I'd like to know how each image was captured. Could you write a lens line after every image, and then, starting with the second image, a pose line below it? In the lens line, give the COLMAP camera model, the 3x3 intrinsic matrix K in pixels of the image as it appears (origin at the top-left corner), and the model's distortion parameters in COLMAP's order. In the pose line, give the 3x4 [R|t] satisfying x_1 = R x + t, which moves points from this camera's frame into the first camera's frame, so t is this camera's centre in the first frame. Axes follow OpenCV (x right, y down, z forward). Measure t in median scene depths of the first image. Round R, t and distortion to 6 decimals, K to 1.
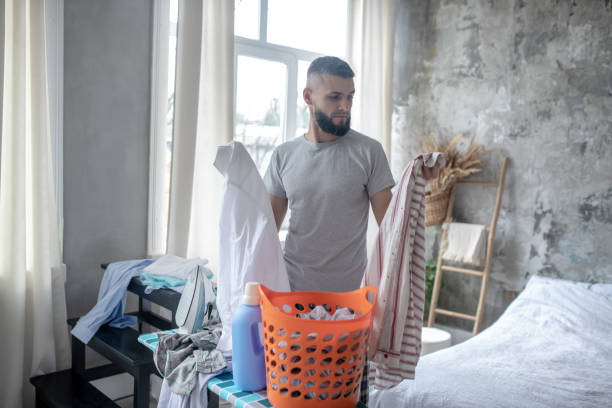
lens RADIAL K [[582.3, 0, 307.9], [0, 582.3, 205.2], [0, 0, 1]] dist [-0.083734, 0.126920]
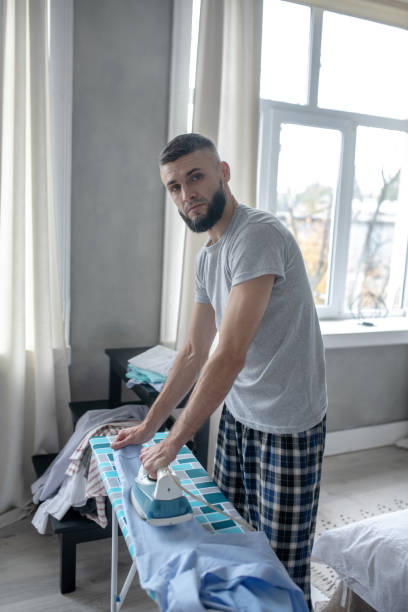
lens RADIAL K [[582.3, 0, 204.0], [0, 582.3, 306.0], [0, 0, 1]] dist [-0.083734, 0.126920]
pose [[0.932856, 0.056543, -0.355784, 0.132432], [-0.040679, 0.997822, 0.051920, -0.025577], [0.357945, -0.033961, 0.933125, 0.152949]]
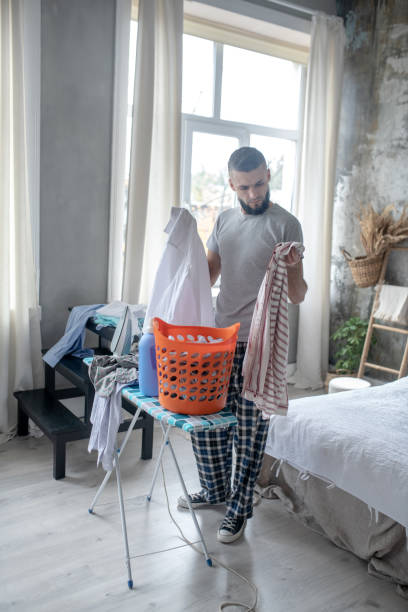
lens RADIAL K [[582.3, 0, 204.0], [0, 582.3, 306.0], [0, 0, 1]] dist [-0.083734, 0.126920]
pose [[0.984140, 0.035954, -0.173714, 0.144740], [-0.024719, 0.997486, 0.066412, 0.008455], [0.175665, -0.061064, 0.982554, -0.176524]]
